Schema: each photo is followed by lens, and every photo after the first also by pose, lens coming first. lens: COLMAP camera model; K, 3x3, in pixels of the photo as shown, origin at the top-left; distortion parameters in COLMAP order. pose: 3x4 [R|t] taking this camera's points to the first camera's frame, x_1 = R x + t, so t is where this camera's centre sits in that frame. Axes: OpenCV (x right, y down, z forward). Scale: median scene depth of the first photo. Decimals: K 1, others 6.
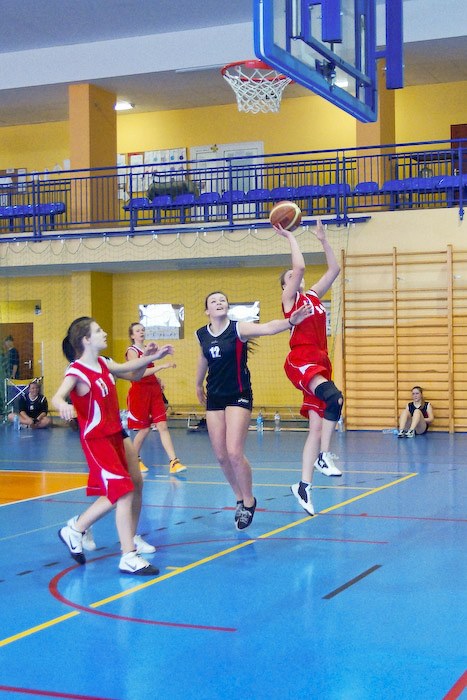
lens RADIAL K [[1083.5, 0, 238.5], [0, 1083.5, 351.3], [0, 0, 1]] dist [0.026019, 0.000000]
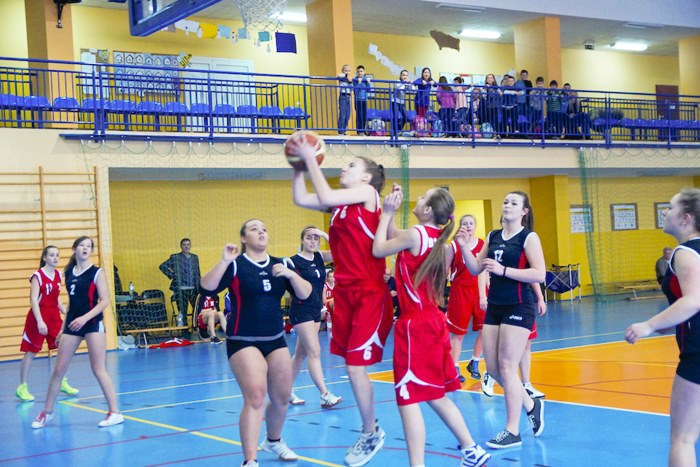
lens RADIAL K [[1051.1, 0, 343.5], [0, 1051.1, 250.1], [0, 0, 1]] dist [0.111807, 0.000000]
pose [[0.569602, -0.020118, 0.821674, -0.759029], [0.046481, 0.998889, -0.007764, 0.003995], [-0.820605, 0.042615, 0.569905, 0.332115]]
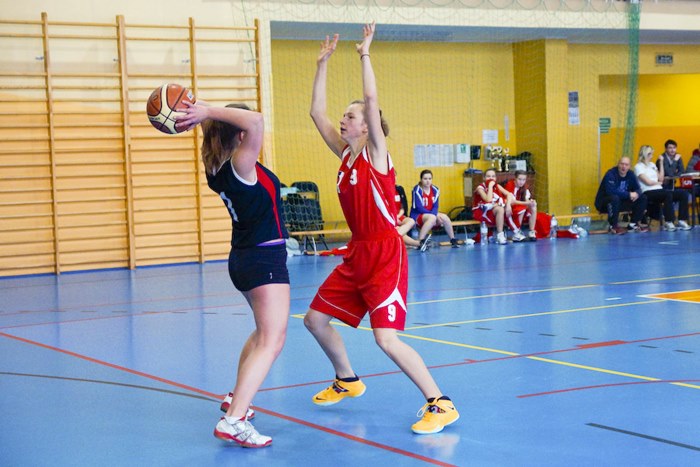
lens RADIAL K [[1495.9, 0, 355.2], [0, 1495.9, 232.4], [0, 0, 1]] dist [0.182199, 0.000000]
pose [[0.566611, -0.056955, 0.822015, -0.872035], [0.023489, 0.998319, 0.052980, 0.004897], [-0.823651, -0.010710, 0.566997, 0.378650]]
